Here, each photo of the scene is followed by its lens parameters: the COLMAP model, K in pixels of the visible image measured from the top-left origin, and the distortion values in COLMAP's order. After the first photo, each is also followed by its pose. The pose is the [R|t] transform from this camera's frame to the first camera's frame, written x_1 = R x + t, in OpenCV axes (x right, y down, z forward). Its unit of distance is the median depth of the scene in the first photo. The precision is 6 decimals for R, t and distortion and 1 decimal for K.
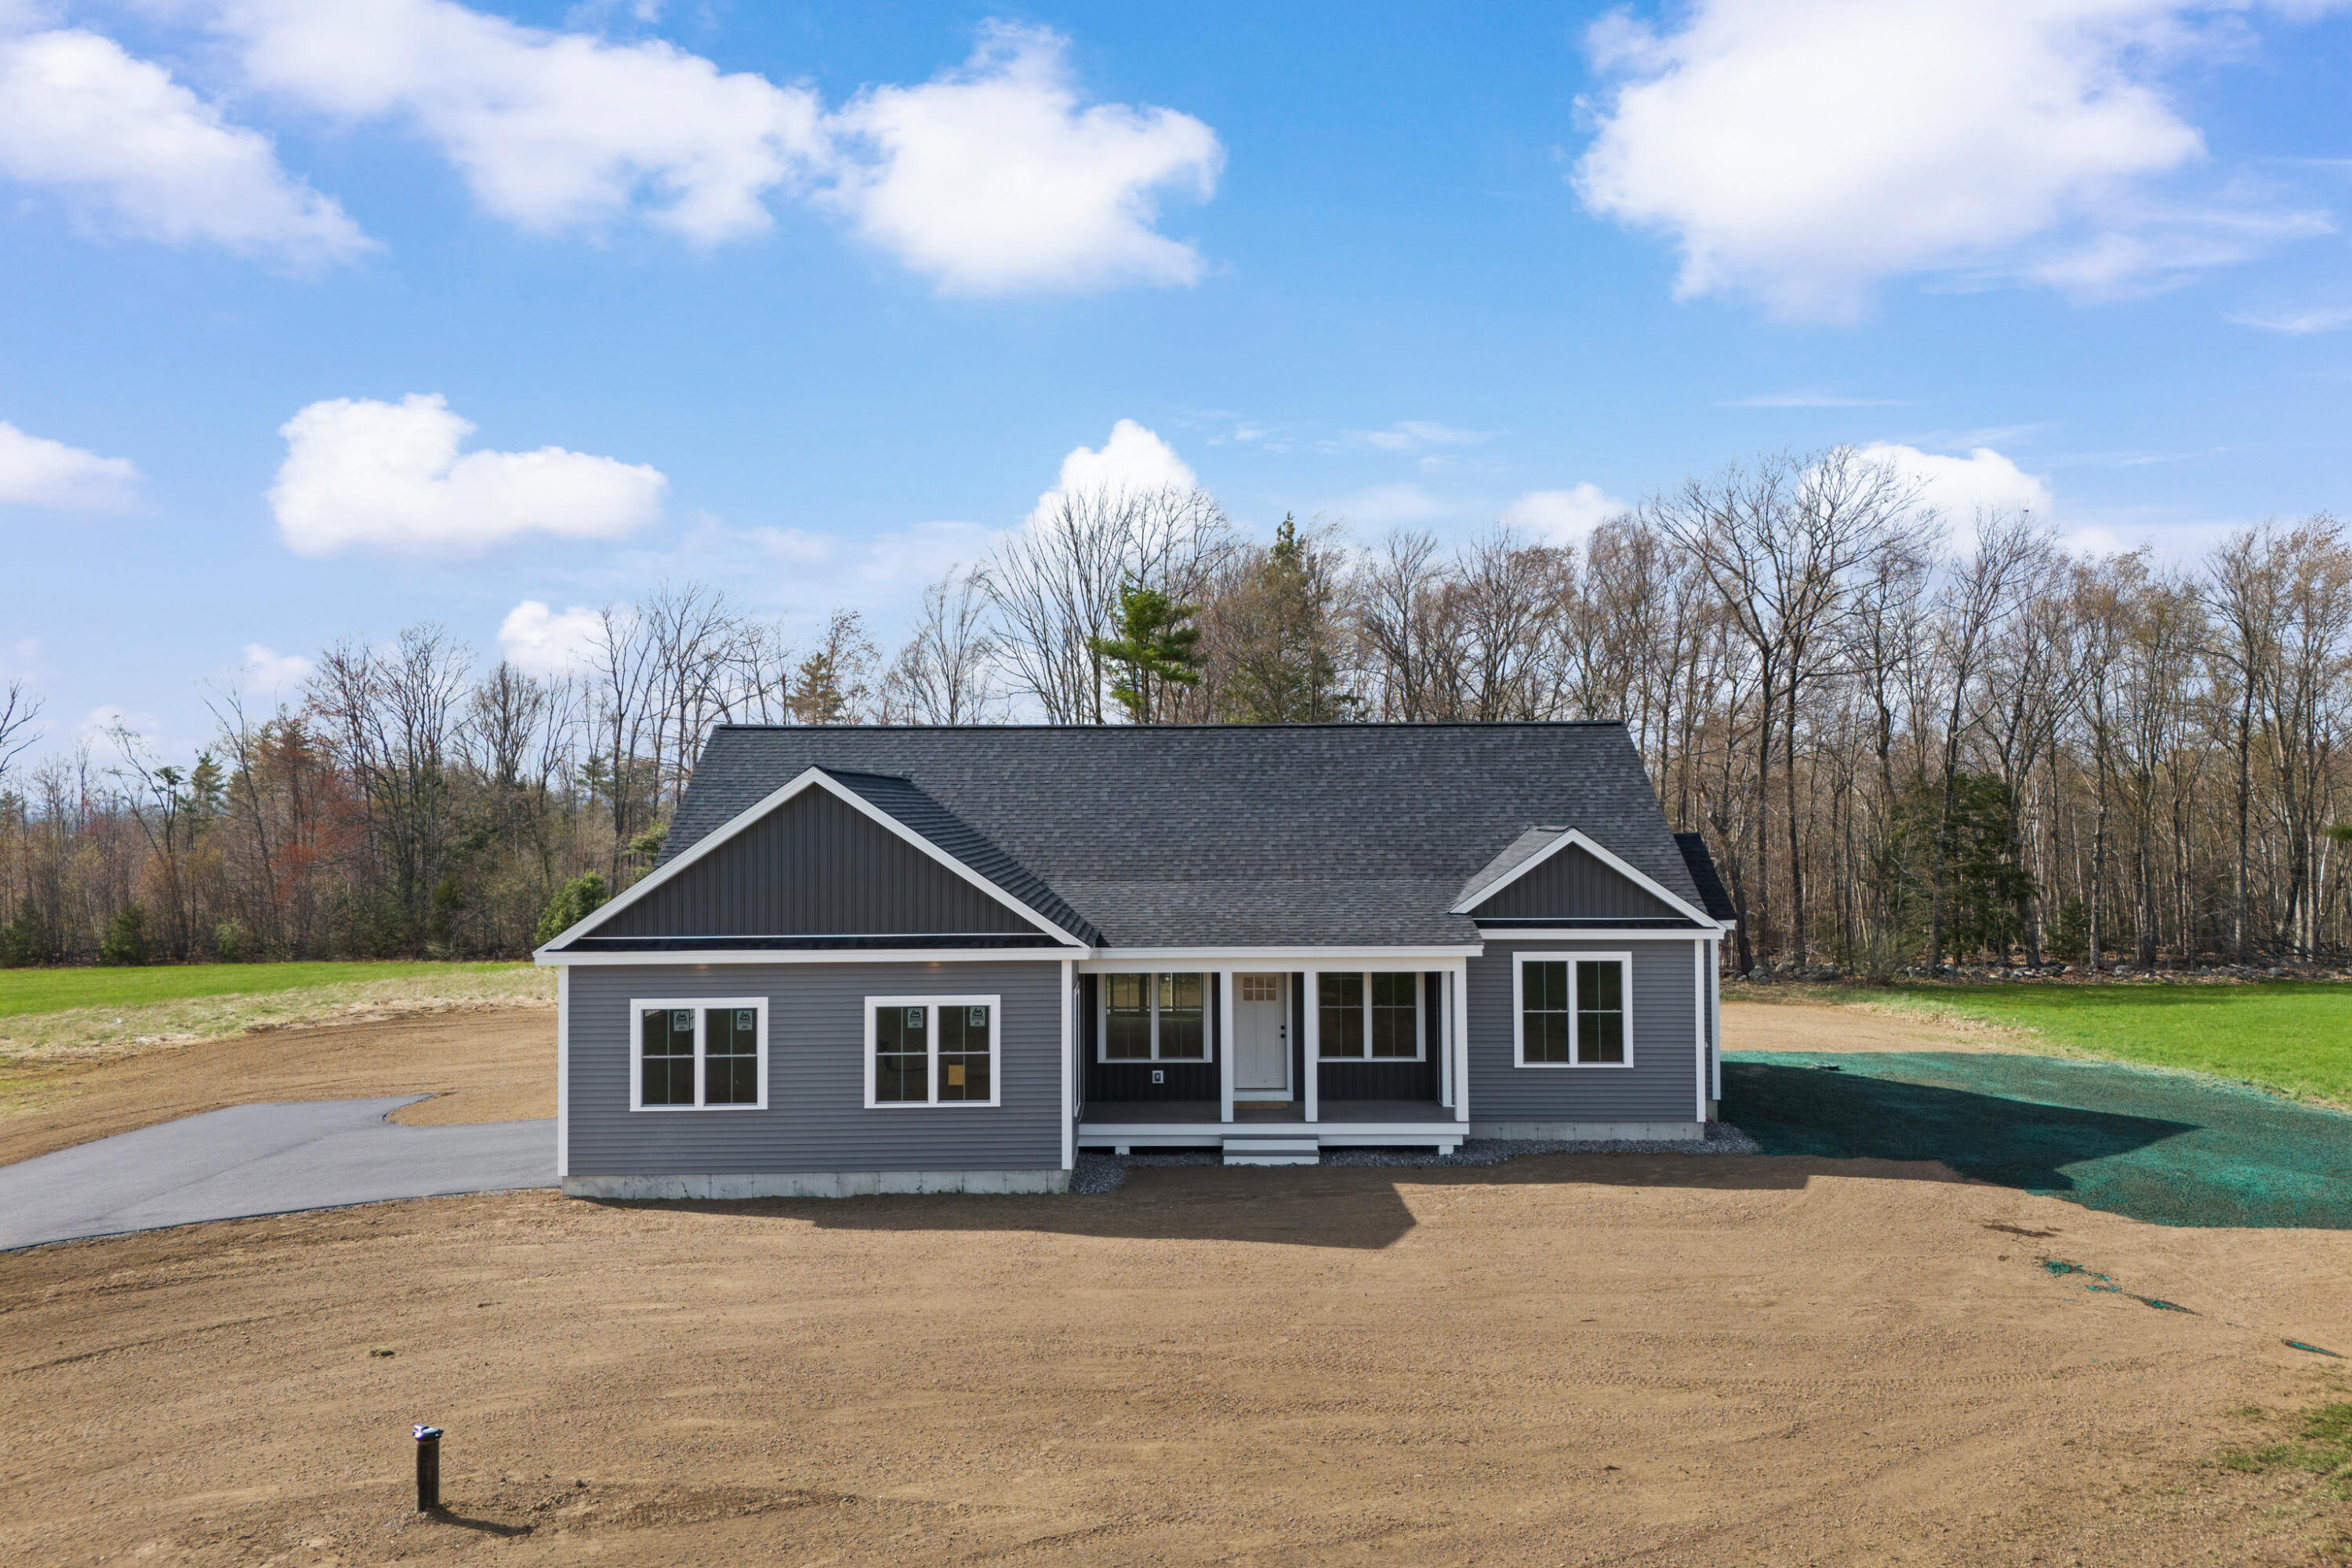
lens RADIAL K [[1705.0, 0, 1162.0], [0, 1705.0, 790.6], [0, 0, 1]] dist [0.074371, -0.071567]
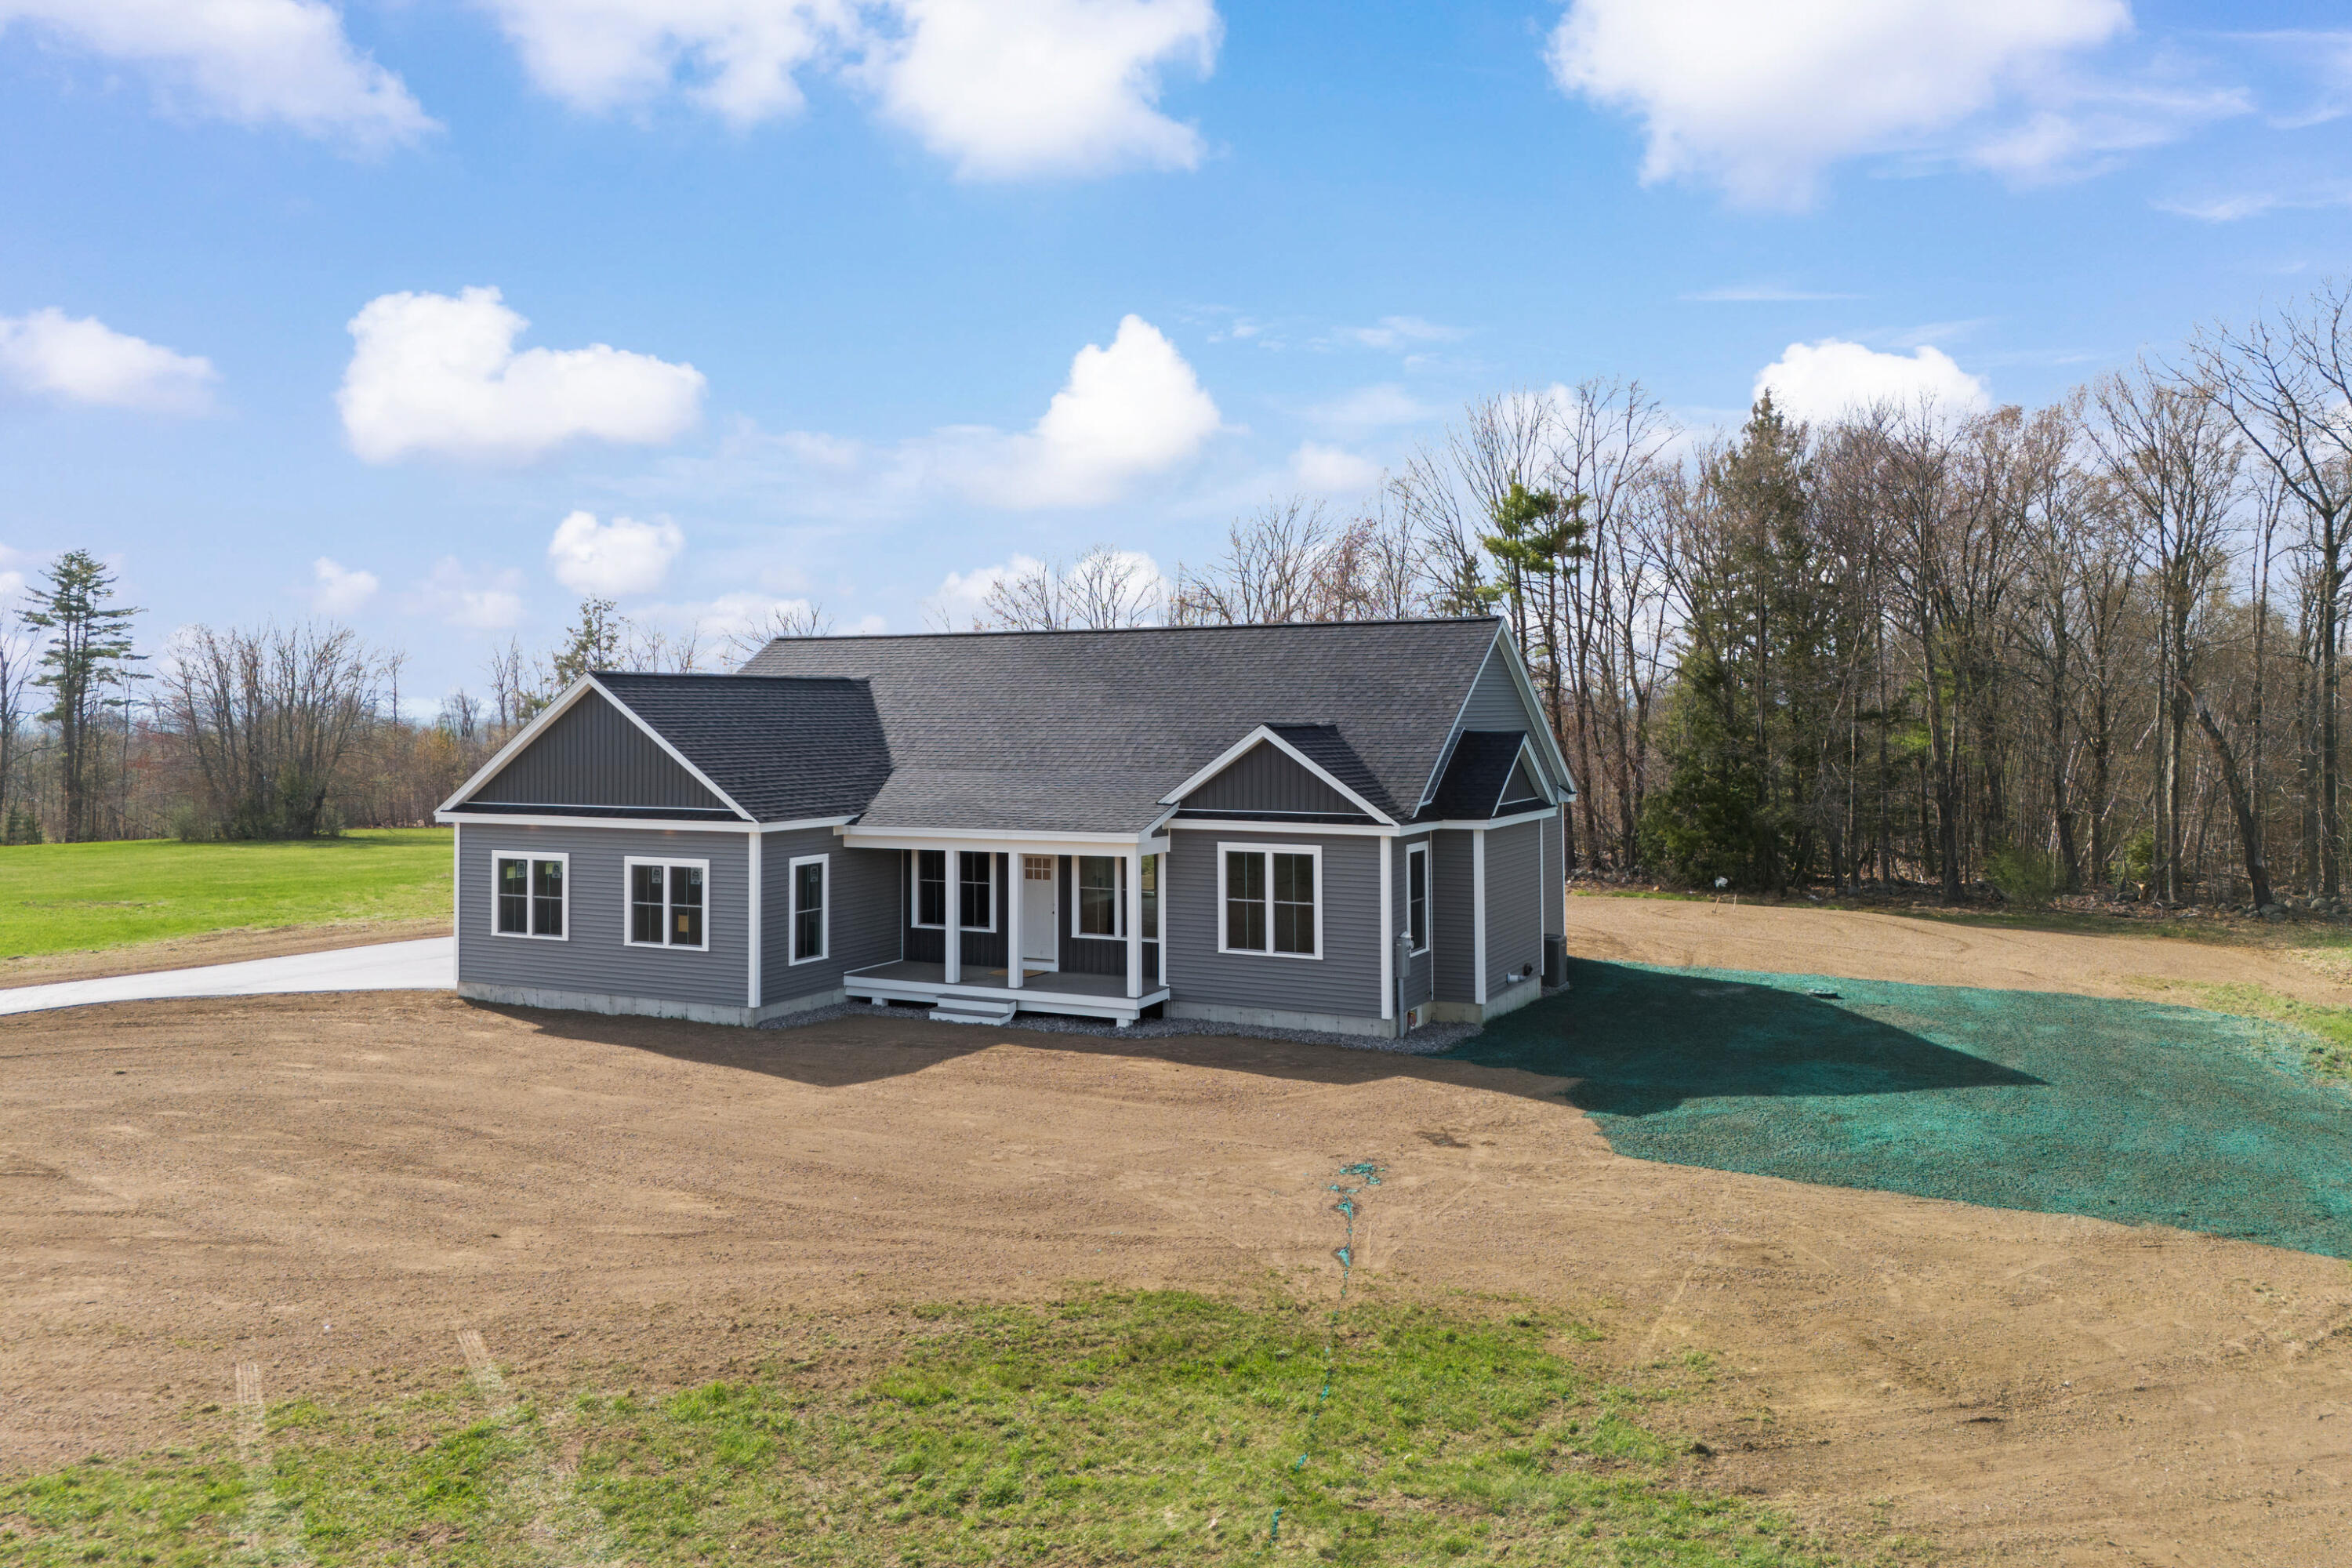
lens RADIAL K [[1698.0, 0, 1176.2], [0, 1698.0, 683.1], [0, 0, 1]] dist [0.069928, -0.066453]
pose [[0.890085, -0.005659, -0.455760, 0.751677], [0.004127, 0.999982, -0.004355, 0.001458], [0.455776, 0.001996, 0.890092, 0.072098]]
